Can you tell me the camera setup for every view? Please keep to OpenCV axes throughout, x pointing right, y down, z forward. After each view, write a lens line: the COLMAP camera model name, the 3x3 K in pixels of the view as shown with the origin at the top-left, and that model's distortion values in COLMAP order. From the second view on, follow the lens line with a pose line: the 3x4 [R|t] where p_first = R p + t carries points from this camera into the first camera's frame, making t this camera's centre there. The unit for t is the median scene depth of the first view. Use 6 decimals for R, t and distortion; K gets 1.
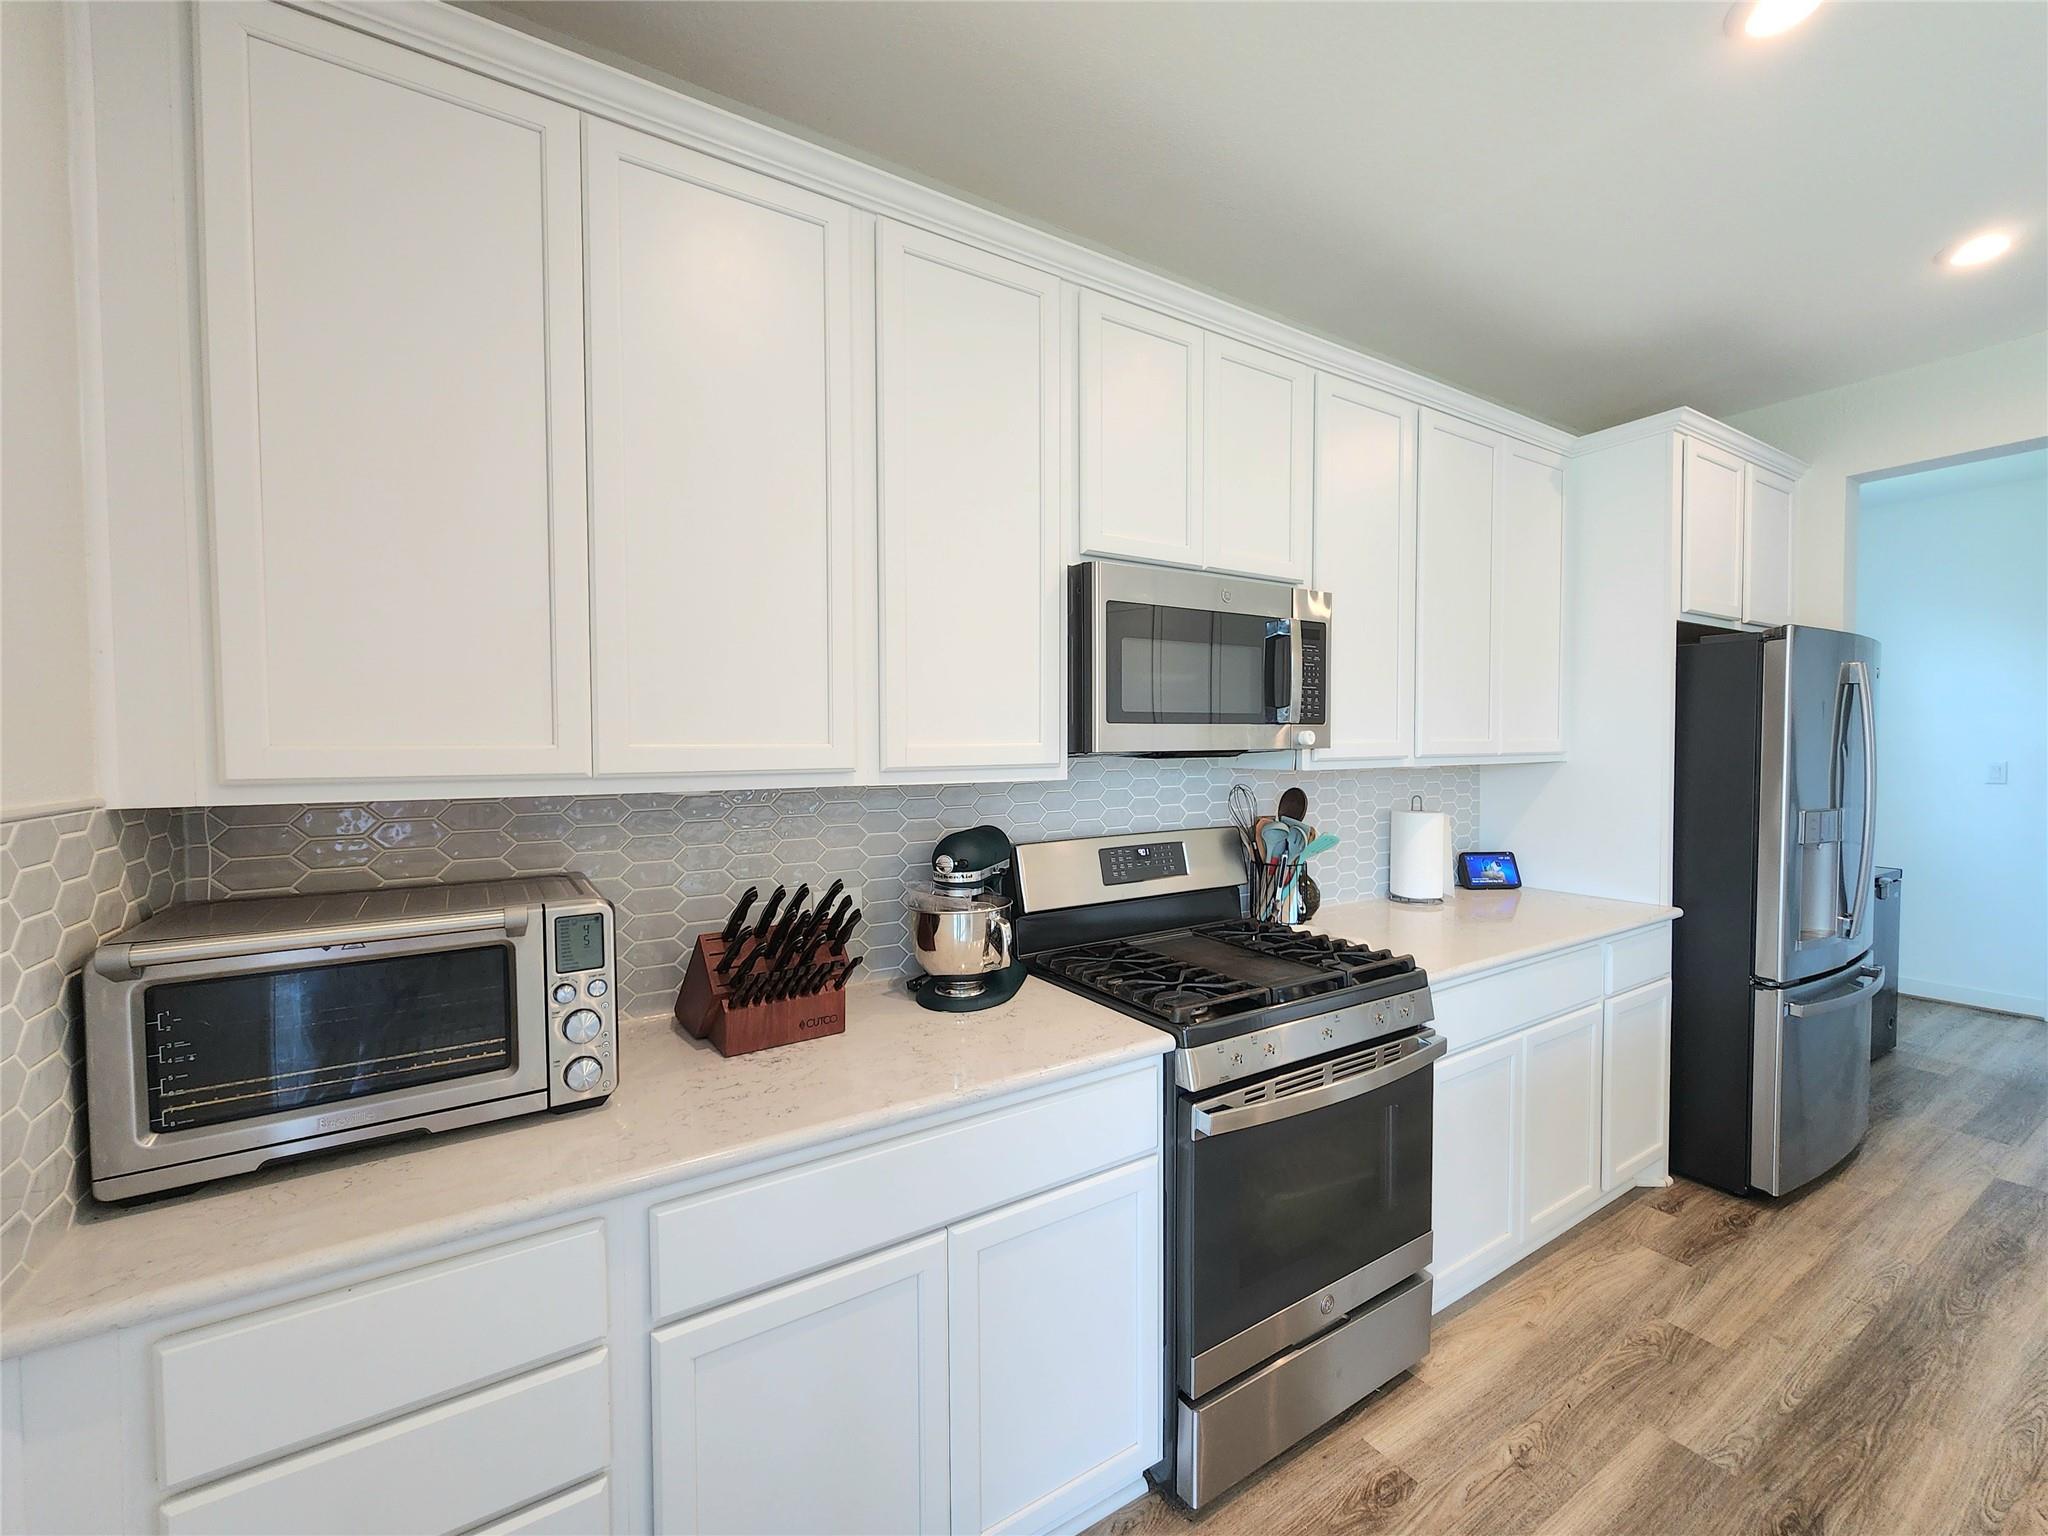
lens RADIAL K [[830.1, 0, 1018.6], [0, 830.1, 761.3], [0, 0, 1]] dist [-0.000111, -0.000075]
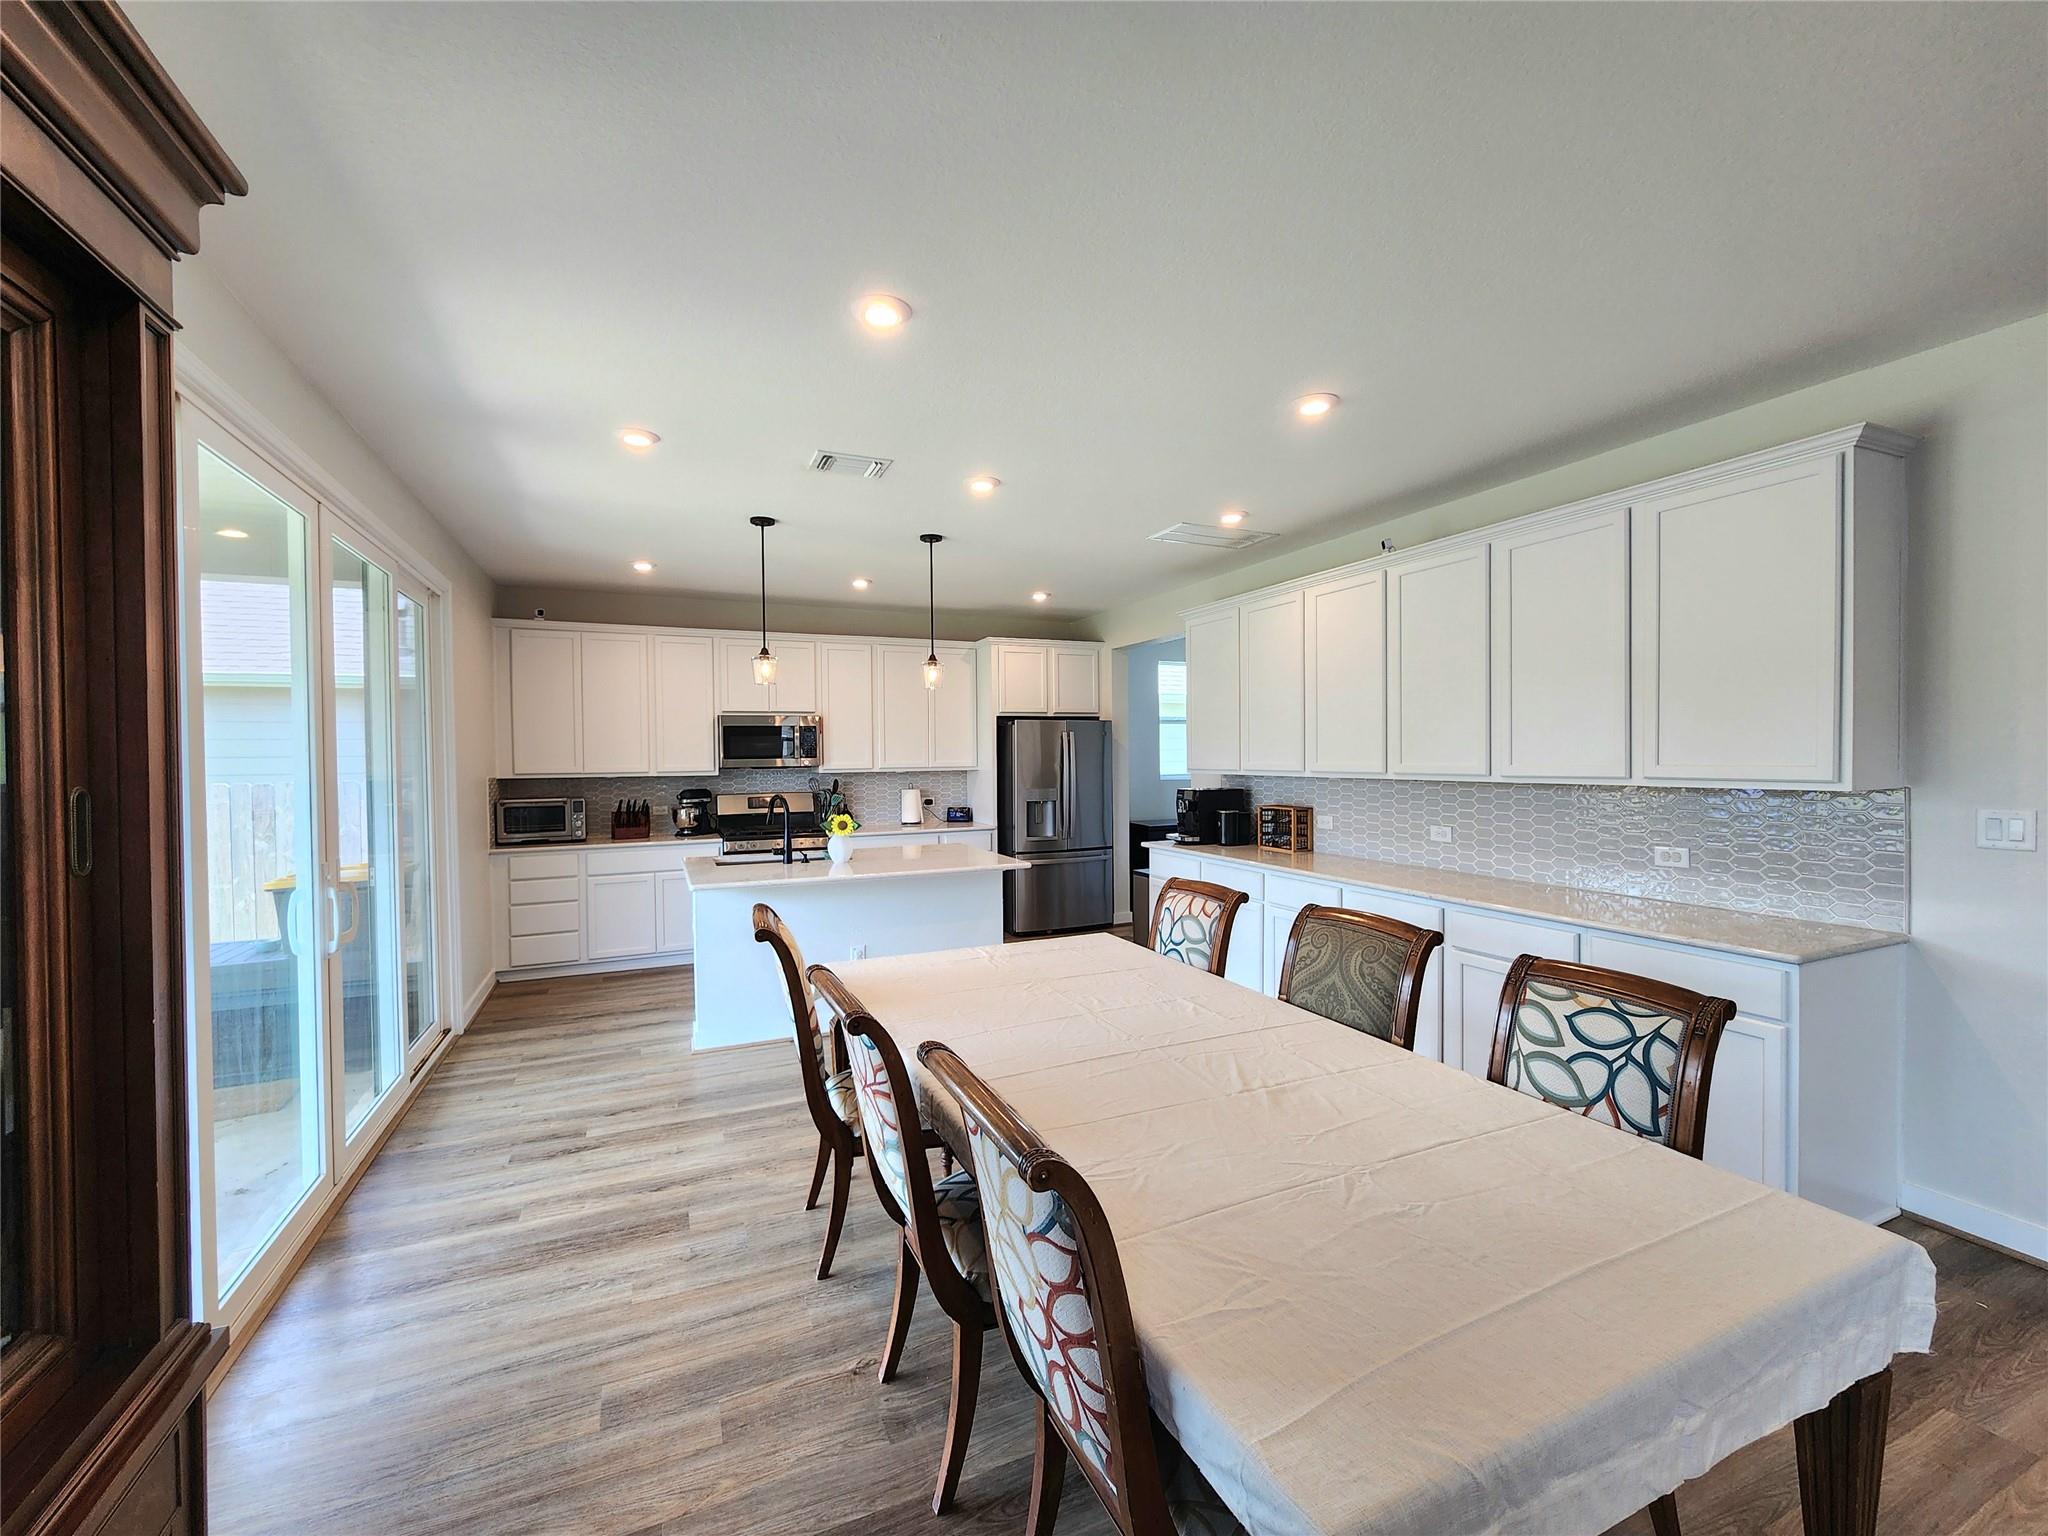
lens RADIAL K [[830.1, 0, 1025.5], [0, 830.1, 769.3], [0, 0, 1]] dist [-0.000111, -0.000075]
pose [[0.988160, -0.002372, -0.153410, 2.004541], [0.001279, 0.999973, -0.007226, 0.025440], [0.153423, 0.006944, 0.988136, -2.430701]]
